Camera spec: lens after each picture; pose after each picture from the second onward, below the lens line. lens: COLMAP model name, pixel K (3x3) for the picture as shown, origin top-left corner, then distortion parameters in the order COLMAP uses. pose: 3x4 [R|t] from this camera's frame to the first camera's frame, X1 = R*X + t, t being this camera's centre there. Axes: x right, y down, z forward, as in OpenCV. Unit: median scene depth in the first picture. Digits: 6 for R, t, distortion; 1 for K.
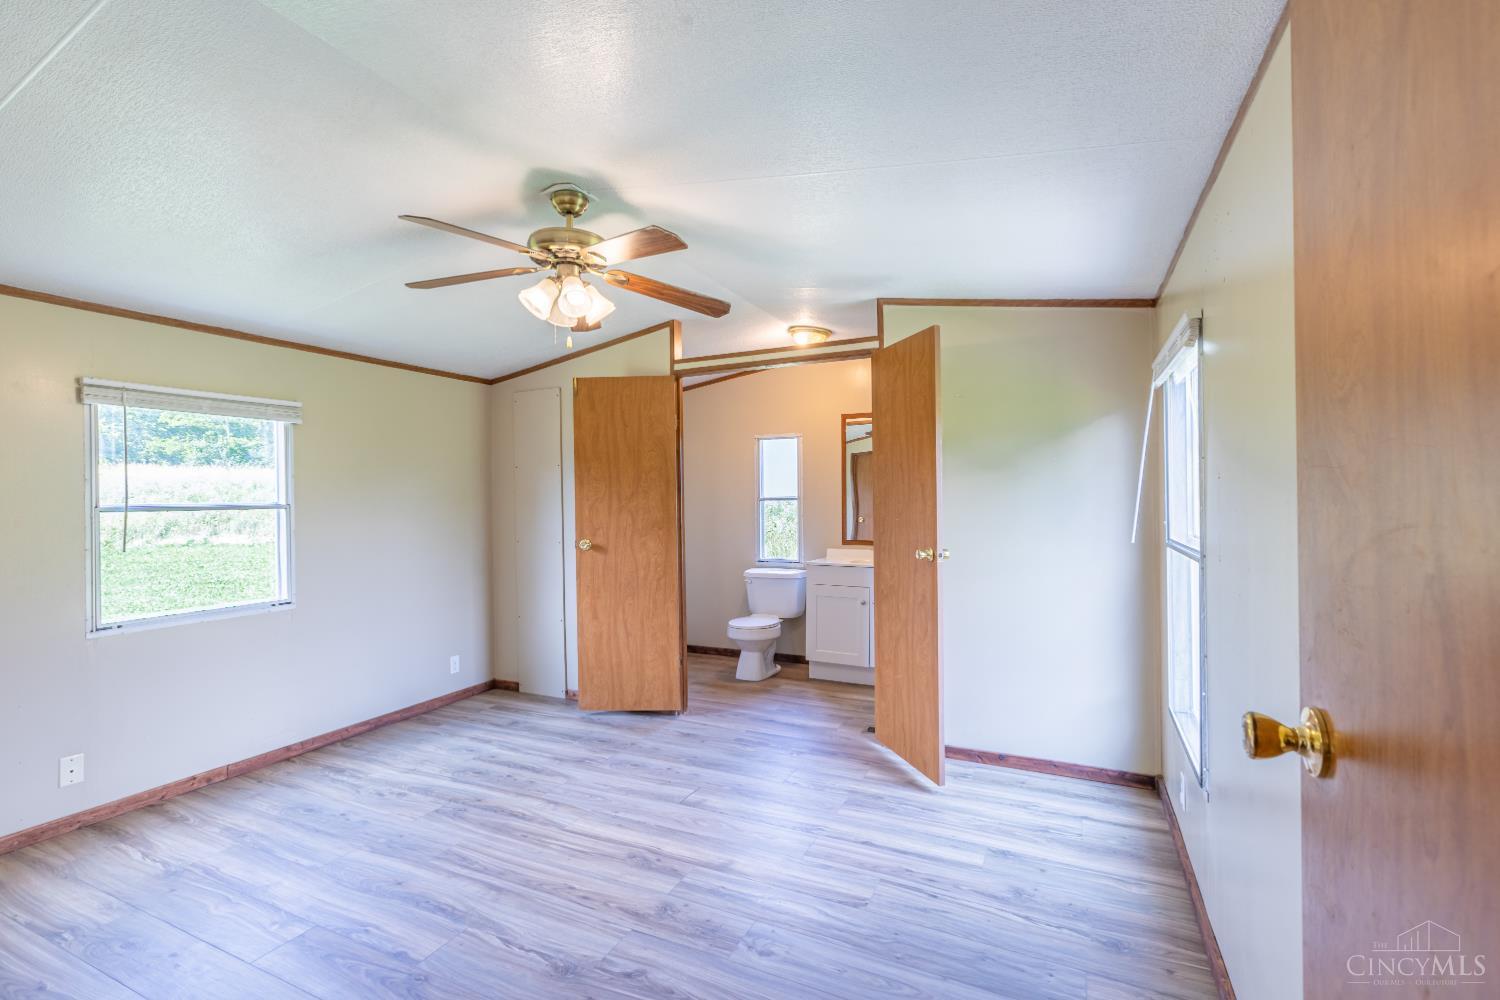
lens RADIAL K [[671.1, 0, 750.6], [0, 671.1, 510.5], [0, 0, 1]] dist [0.001531, -0.000345]
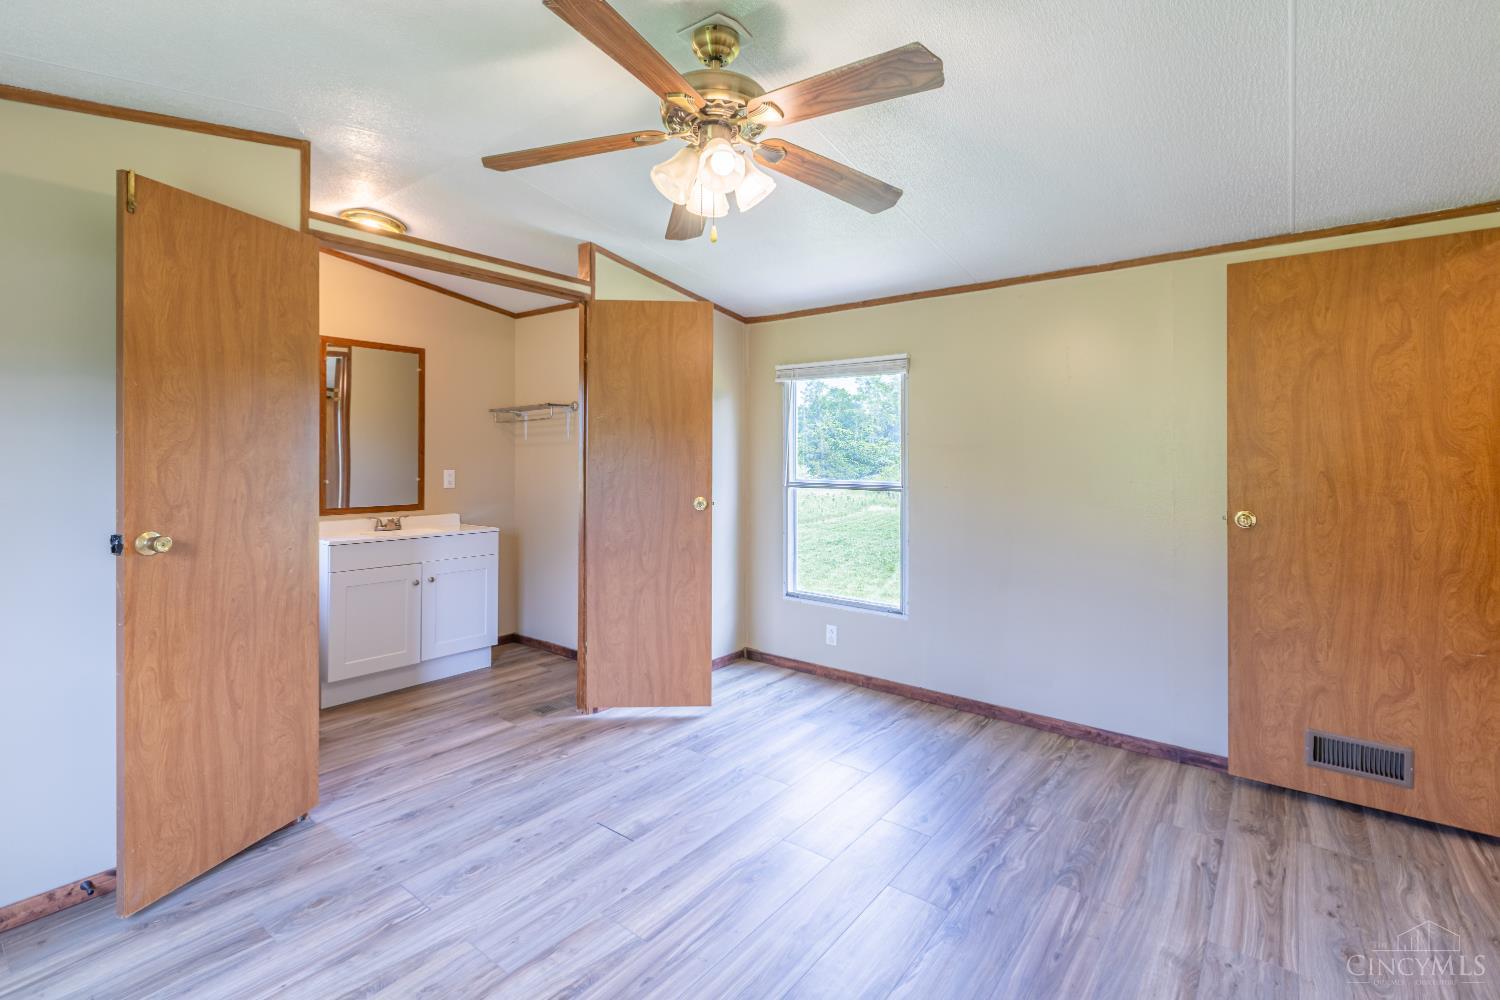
lens RADIAL K [[682.1, 0, 751.0], [0, 682.1, 462.4], [0, 0, 1]] dist [0.001480, 0.000133]
pose [[0.212938, 0.003808, 0.977058, -0.653226], [0.008495, 0.999947, -0.005749, 0.002210], [-0.977029, 0.009524, 0.212894, 0.529361]]
